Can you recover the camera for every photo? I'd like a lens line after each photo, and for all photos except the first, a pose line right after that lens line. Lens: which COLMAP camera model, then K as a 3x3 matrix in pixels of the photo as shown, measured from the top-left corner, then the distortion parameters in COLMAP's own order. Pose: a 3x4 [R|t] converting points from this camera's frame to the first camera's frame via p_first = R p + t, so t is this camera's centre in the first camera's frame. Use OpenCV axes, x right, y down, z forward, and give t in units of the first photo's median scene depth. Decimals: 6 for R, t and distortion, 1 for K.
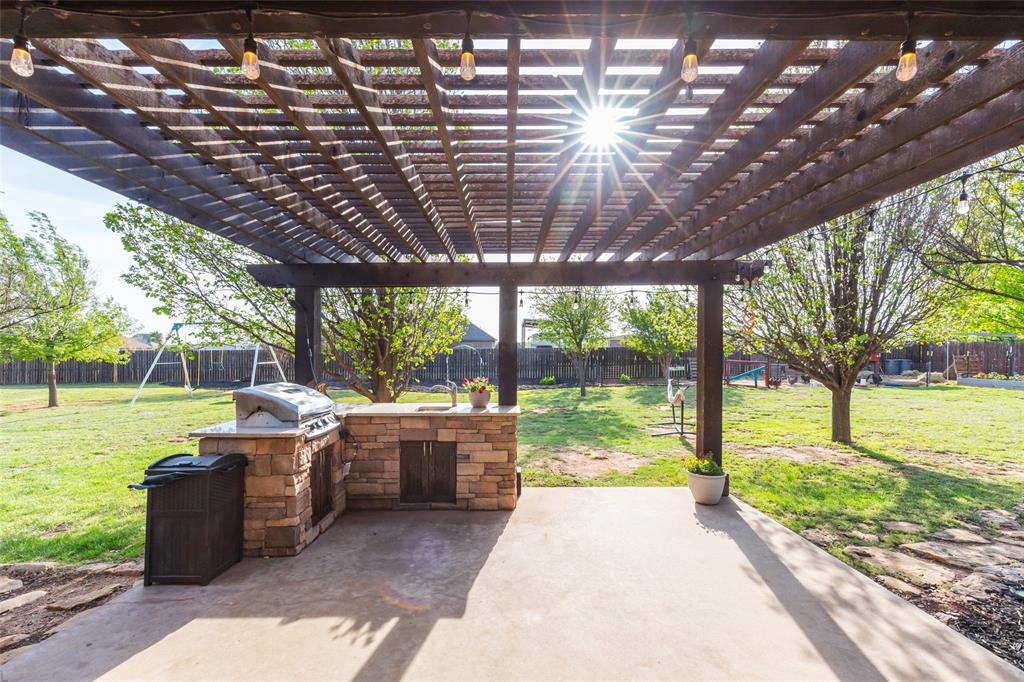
lens RADIAL K [[462.1, 0, 512.0], [0, 462.1, 341.0], [0, 0, 1]] dist [0.000899, 0.000198]
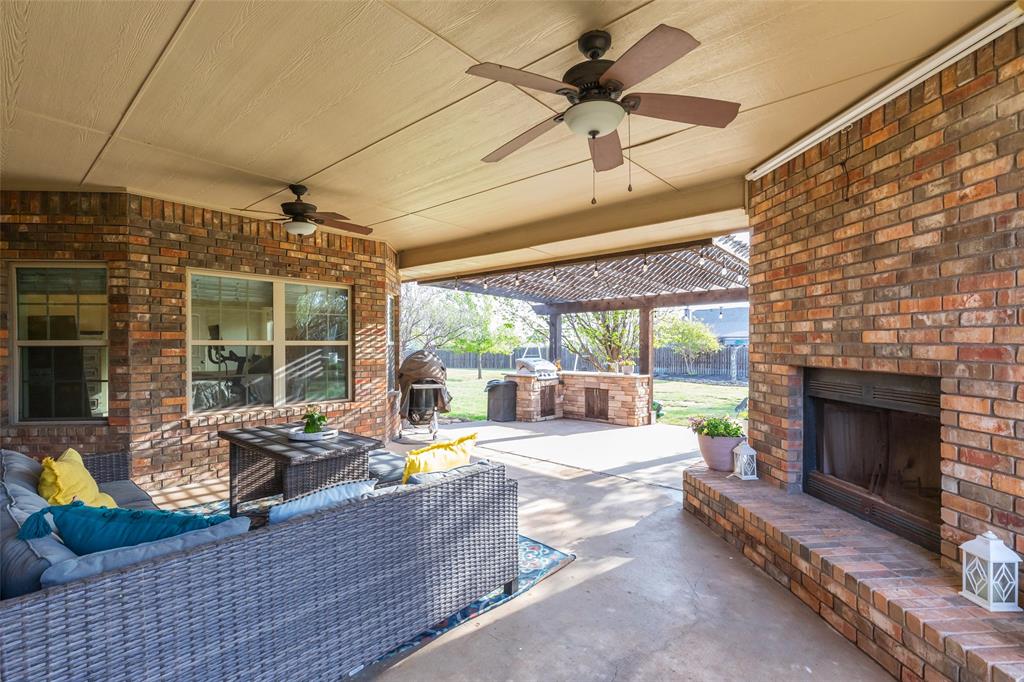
lens RADIAL K [[462.1, 0, 512.0], [0, 462.1, 341.0], [0, 0, 1]] dist [0.000899, 0.000198]
pose [[0.747771, -0.005871, -0.663931, 0.901629], [0.006049, 0.999980, -0.002030, 0.008676], [0.663929, -0.002498, 0.747791, -0.777795]]
